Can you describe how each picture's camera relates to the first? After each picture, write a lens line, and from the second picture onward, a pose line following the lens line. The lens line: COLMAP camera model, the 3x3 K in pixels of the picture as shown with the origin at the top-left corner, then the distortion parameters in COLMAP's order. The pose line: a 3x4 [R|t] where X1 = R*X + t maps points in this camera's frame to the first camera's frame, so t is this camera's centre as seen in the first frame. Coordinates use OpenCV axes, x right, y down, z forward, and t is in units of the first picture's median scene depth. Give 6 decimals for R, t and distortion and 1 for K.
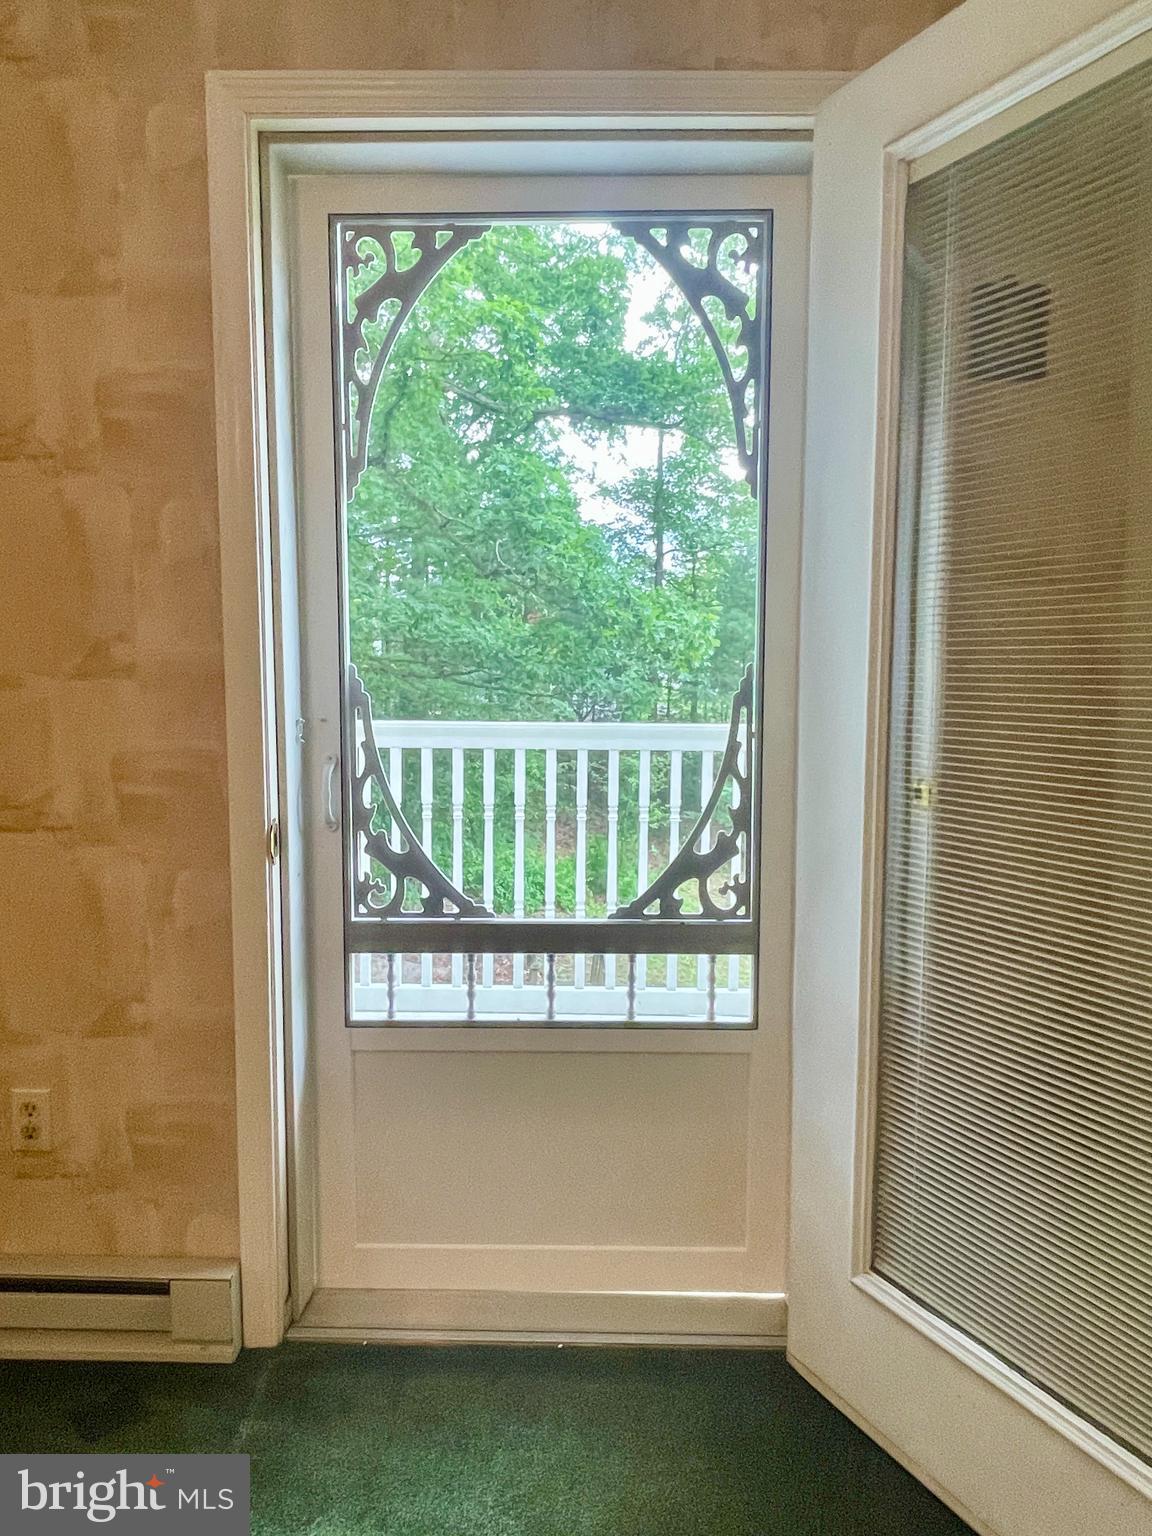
lens RADIAL K [[1027.3, 0, 576.0], [0, 1027.3, 768.0], [0, 0, 1]] dist [-0.021415, -0.000342]
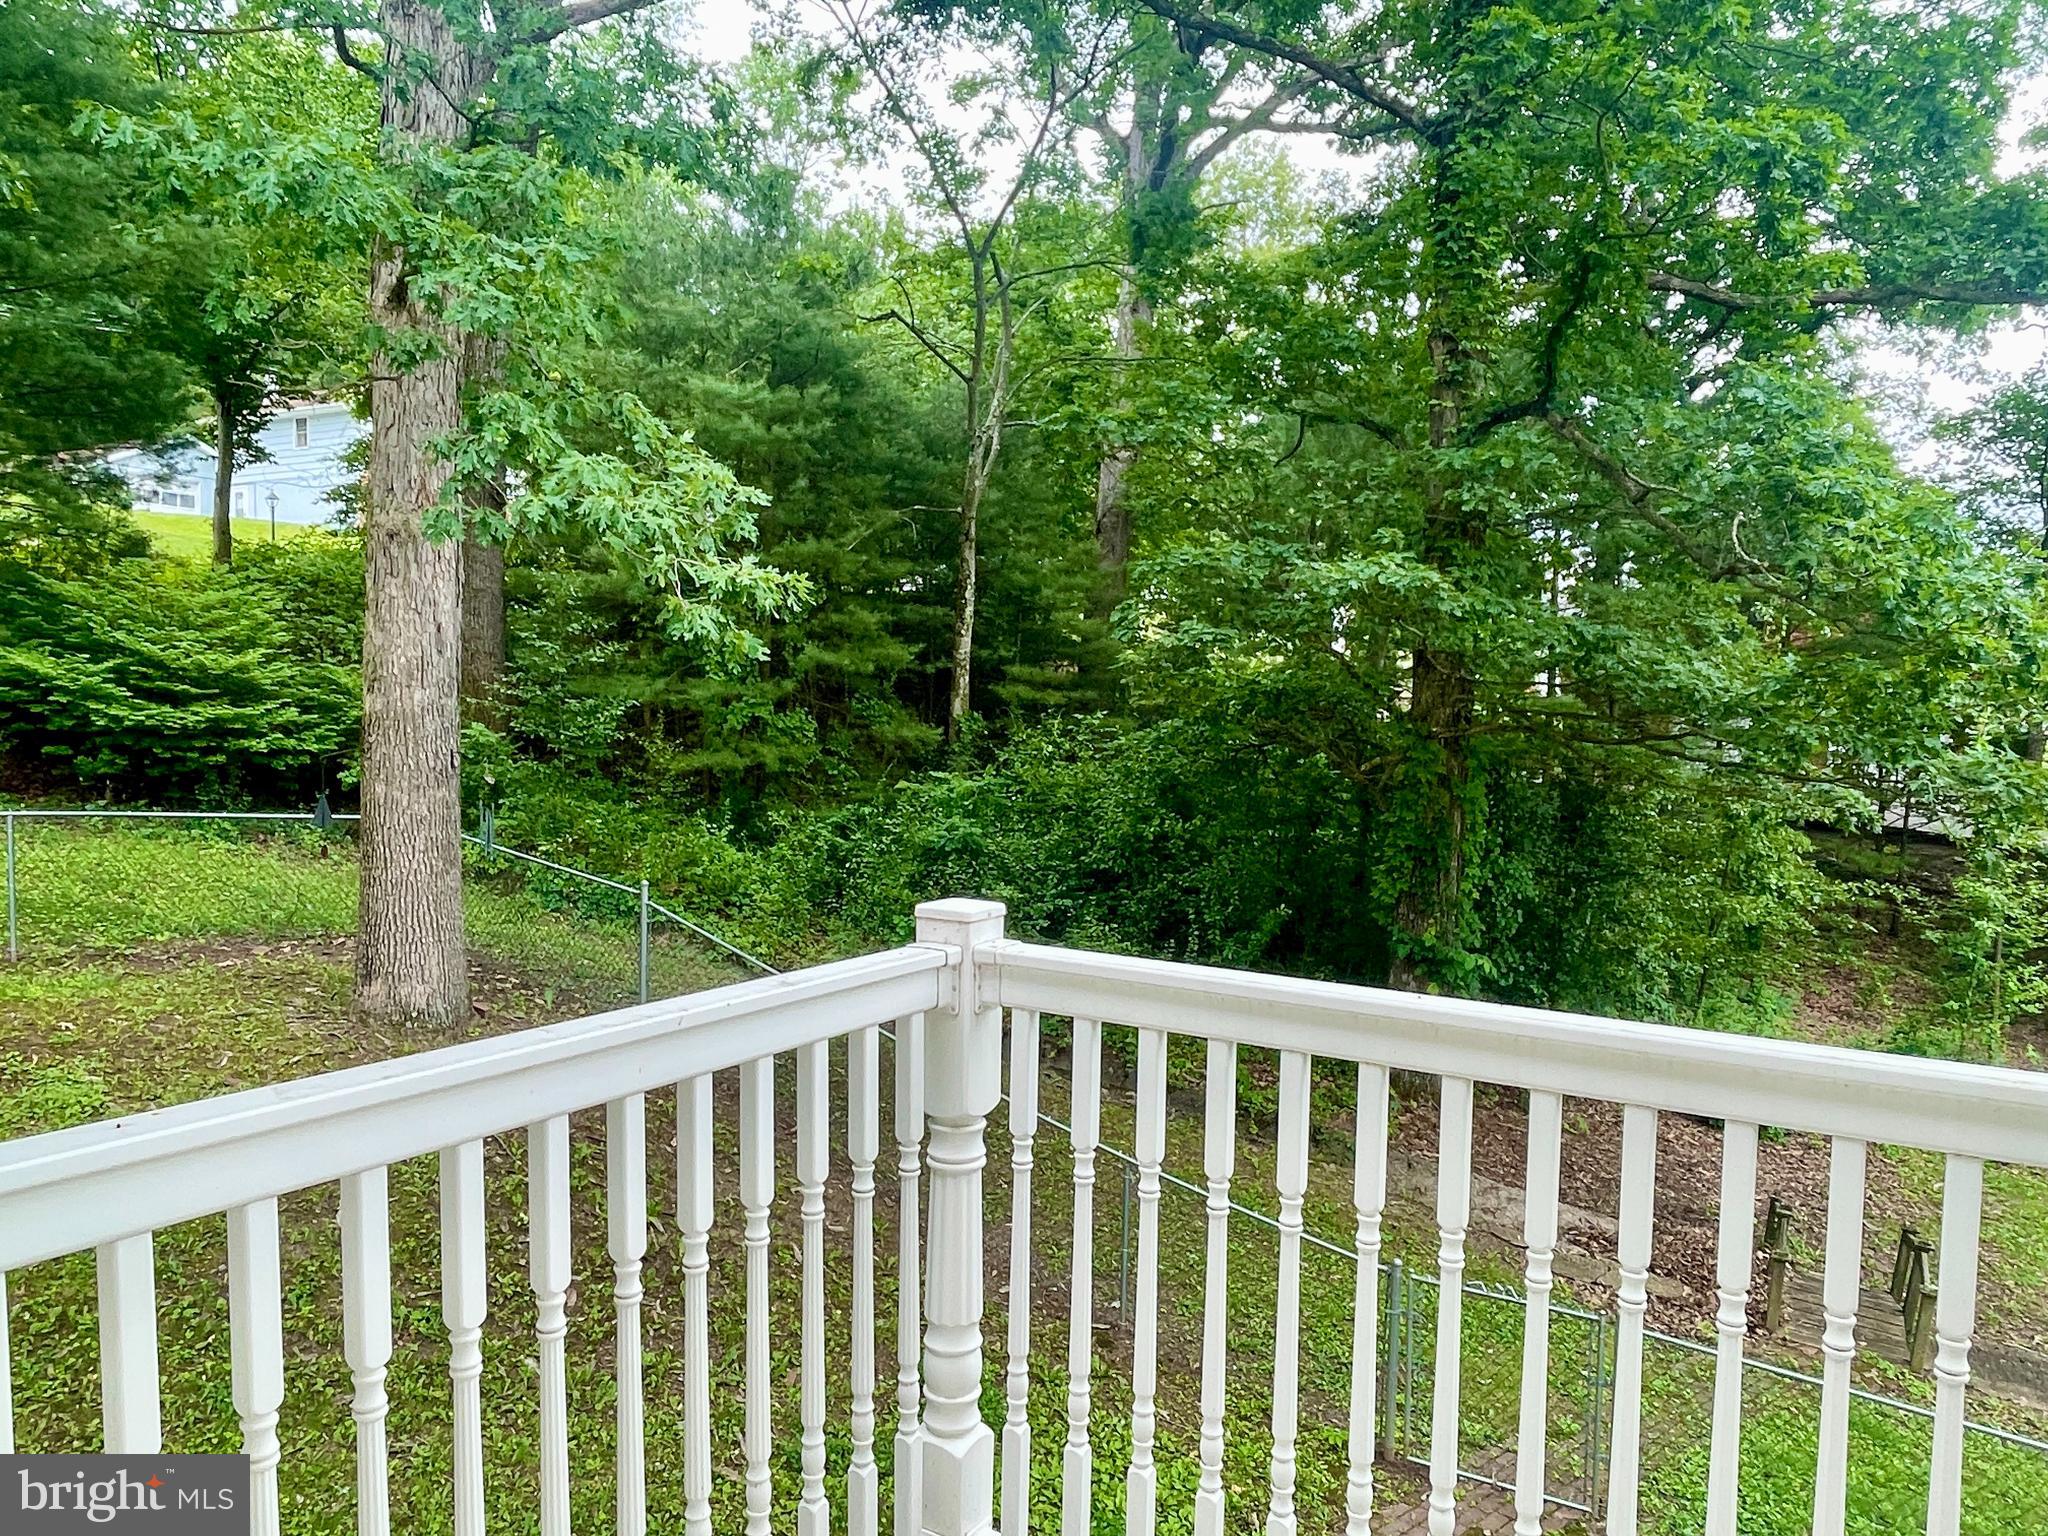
lens RADIAL K [[1369.8, 0, 1001.5], [0, 1369.8, 770.8], [0, 0, 1]] dist [-0.021415, -0.000342]
pose [[0.842219, 0.037590, -0.537823, -0.005799], [-0.063590, 0.997529, -0.029860, -0.022616], [0.535372, 0.059349, 0.842529, 0.103771]]
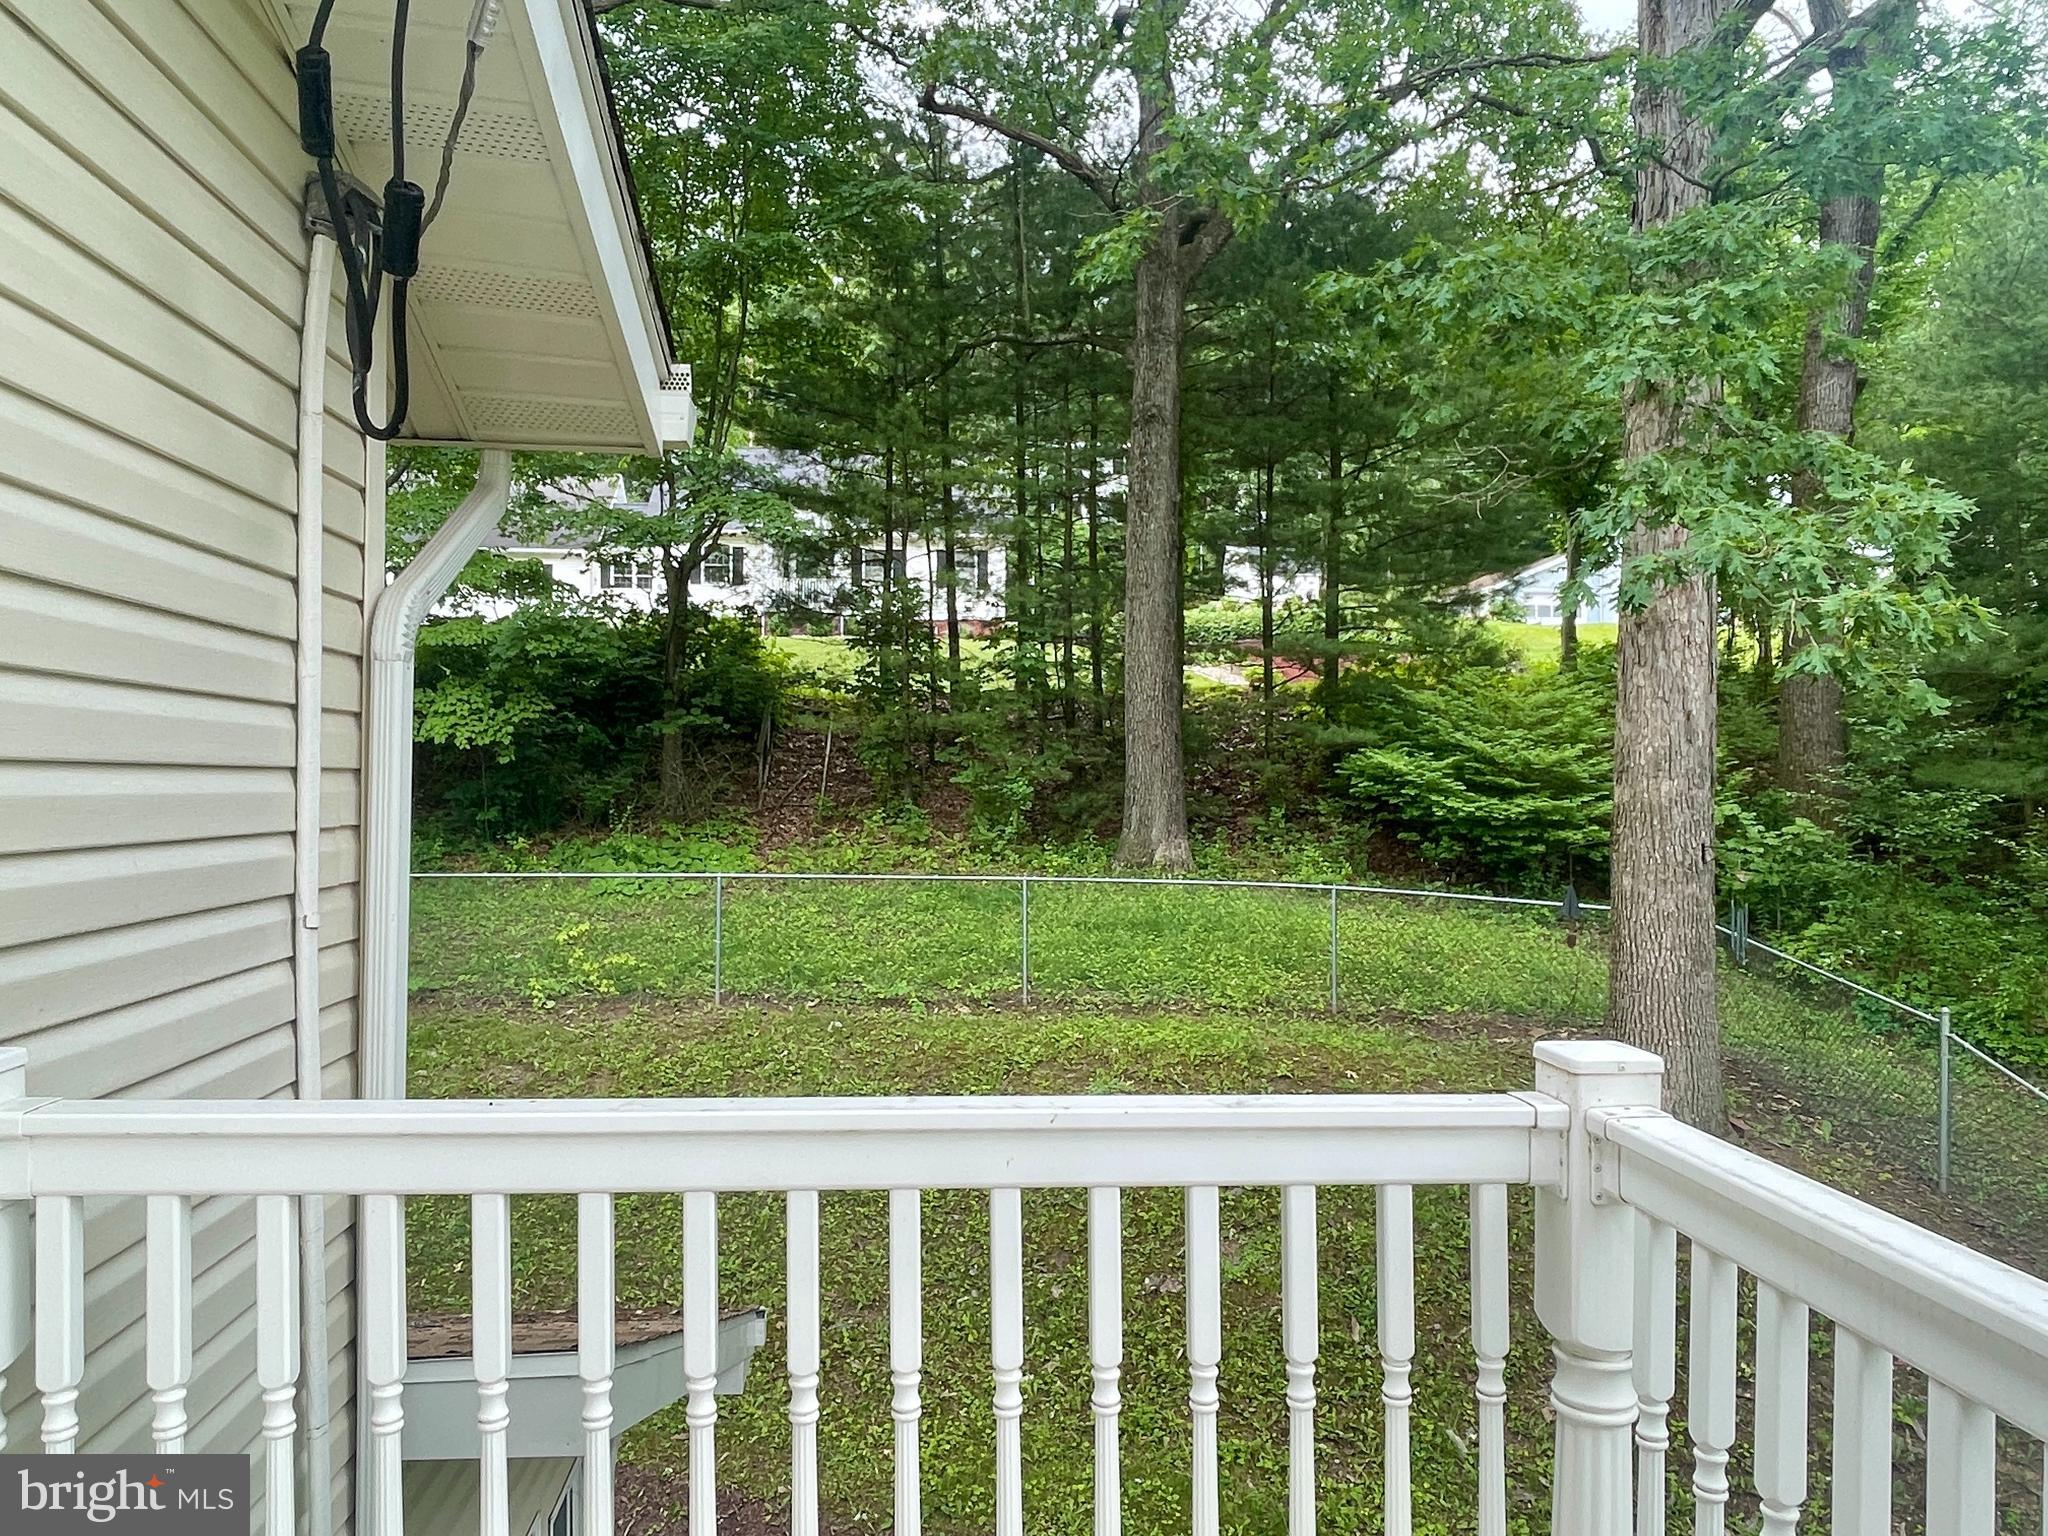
lens RADIAL K [[1369.8, 0, 1001.5], [0, 1369.8, 770.8], [0, 0, 1]] dist [-0.021415, -0.000342]
pose [[0.090421, -0.007902, -0.995872, 0.053574], [-0.101830, 0.994654, -0.017138, -0.037288], [0.990684, 0.102959, 0.089133, 0.290850]]
